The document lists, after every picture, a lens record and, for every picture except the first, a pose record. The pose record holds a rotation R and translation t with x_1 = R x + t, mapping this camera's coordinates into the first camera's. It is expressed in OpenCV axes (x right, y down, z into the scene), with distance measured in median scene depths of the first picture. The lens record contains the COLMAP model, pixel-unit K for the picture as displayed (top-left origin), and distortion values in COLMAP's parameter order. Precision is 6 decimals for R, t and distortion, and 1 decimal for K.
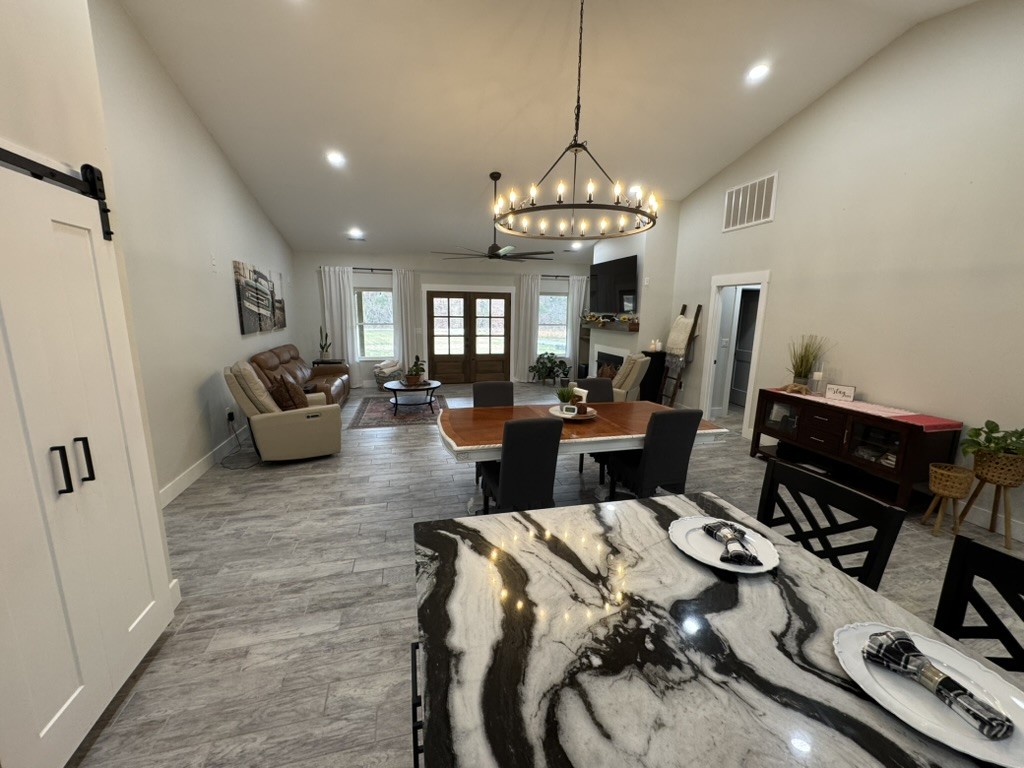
lens RADIAL K [[405.4, 0, 508.4], [0, 405.4, 383.7], [0, 0, 1]] dist [-0.001384, 0.000876]
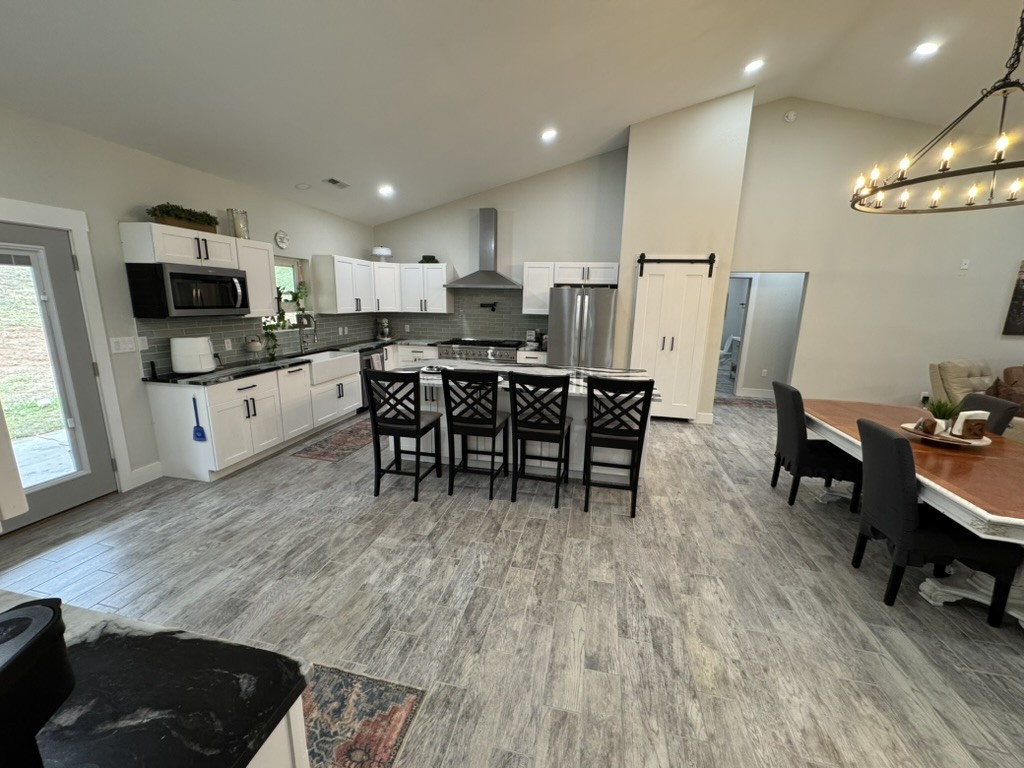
lens RADIAL K [[405.4, 0, 510.0], [0, 405.4, 382.1], [0, 0, 1]] dist [-0.001384, 0.000876]
pose [[-0.452046, 0.157178, -0.878037, 0.528796], [-0.188455, 0.945304, 0.266243, -0.032240], [0.871860, 0.285825, -0.397700, 0.250513]]
